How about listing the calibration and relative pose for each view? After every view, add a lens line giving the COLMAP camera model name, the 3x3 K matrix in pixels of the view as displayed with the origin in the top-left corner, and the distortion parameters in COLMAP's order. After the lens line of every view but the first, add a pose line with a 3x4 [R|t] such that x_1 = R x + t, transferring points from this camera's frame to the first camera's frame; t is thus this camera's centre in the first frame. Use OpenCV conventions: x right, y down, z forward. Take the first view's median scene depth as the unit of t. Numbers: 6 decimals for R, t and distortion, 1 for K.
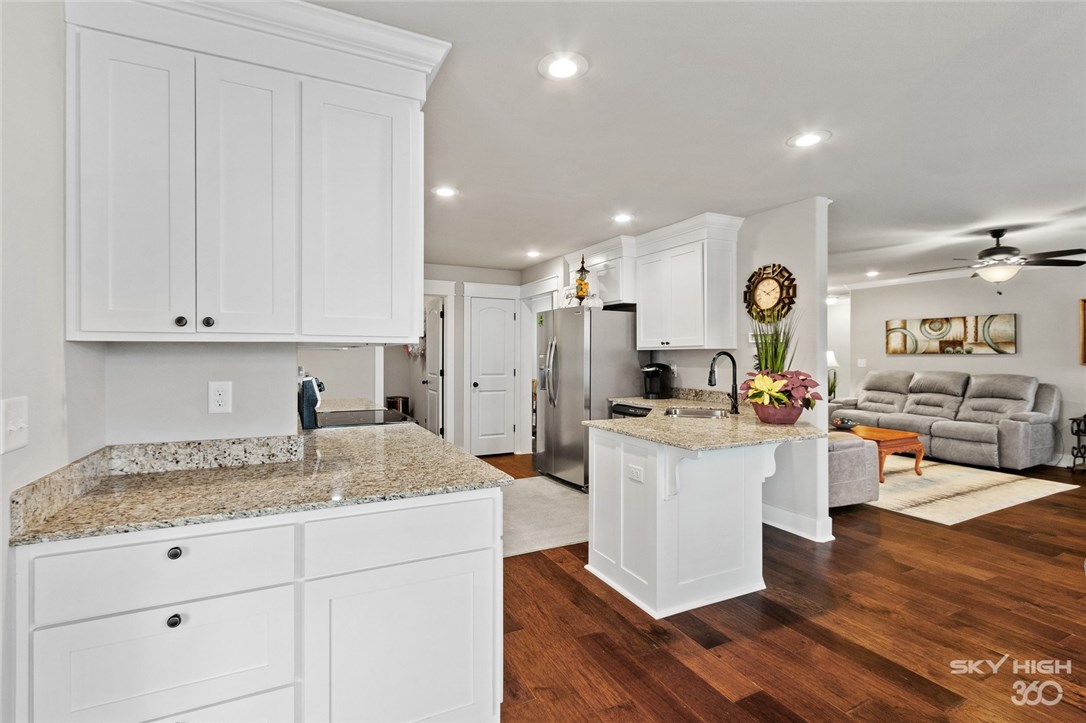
lens RADIAL K [[507.1, 0, 523.5], [0, 507.1, 350.8], [0, 0, 1]] dist [0.005639, -0.002159]
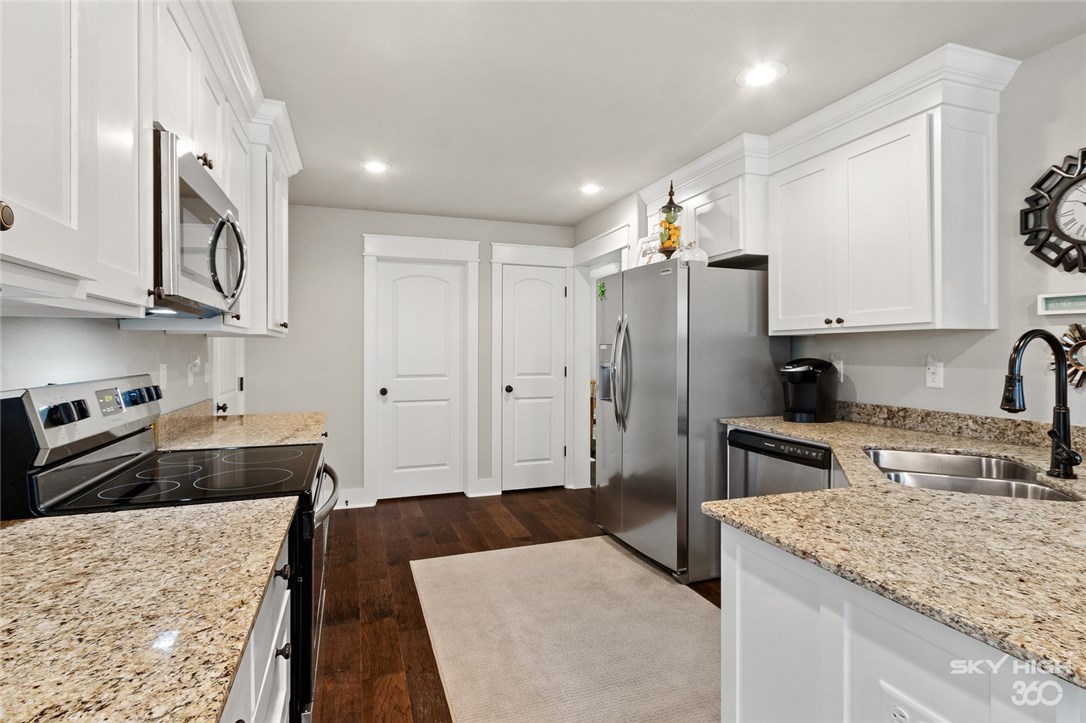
lens RADIAL K [[507.1, 0, 518.5], [0, 507.1, 354.6], [0, 0, 1]] dist [0.005639, -0.002159]
pose [[0.990619, -0.000423, -0.136655, 0.019383], [0.002489, 0.999885, 0.014943, 0.011449], [0.136633, -0.015143, 0.990506, 0.397825]]
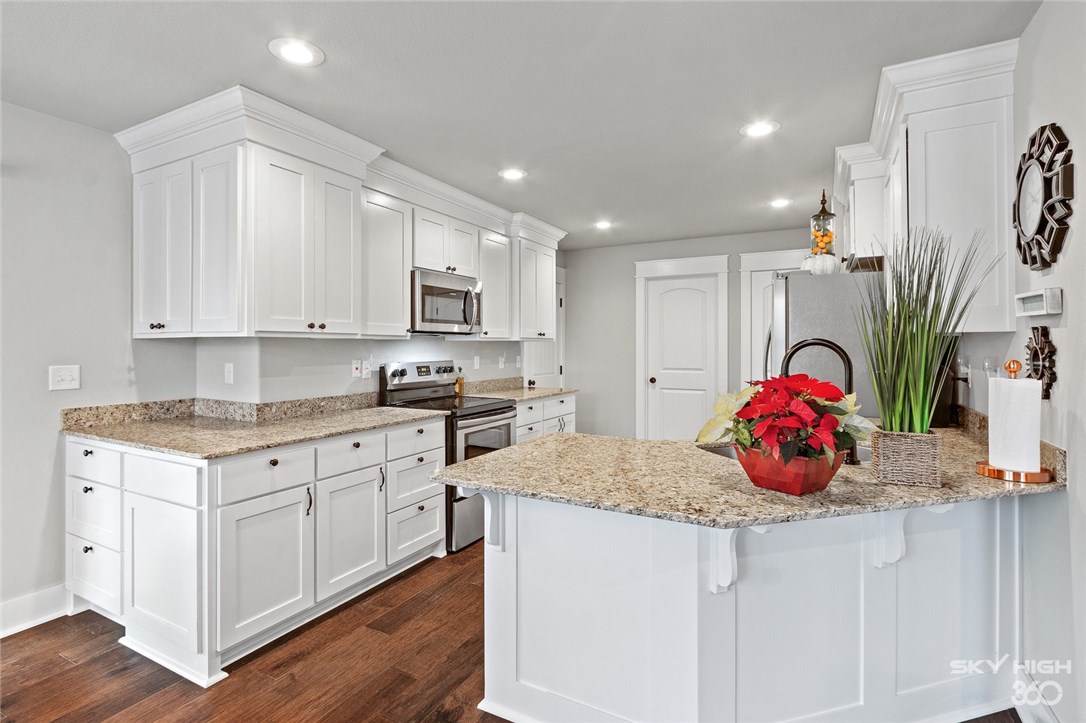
lens RADIAL K [[539.6, 0, 551.9], [0, 539.6, 343.5], [0, 0, 1]] dist [-0.013660, 0.000356]
pose [[0.577174, -0.004477, -0.816609, 0.519970], [0.006933, 0.999976, -0.000581, 0.004238], [0.816592, -0.005326, 0.577191, 0.352374]]
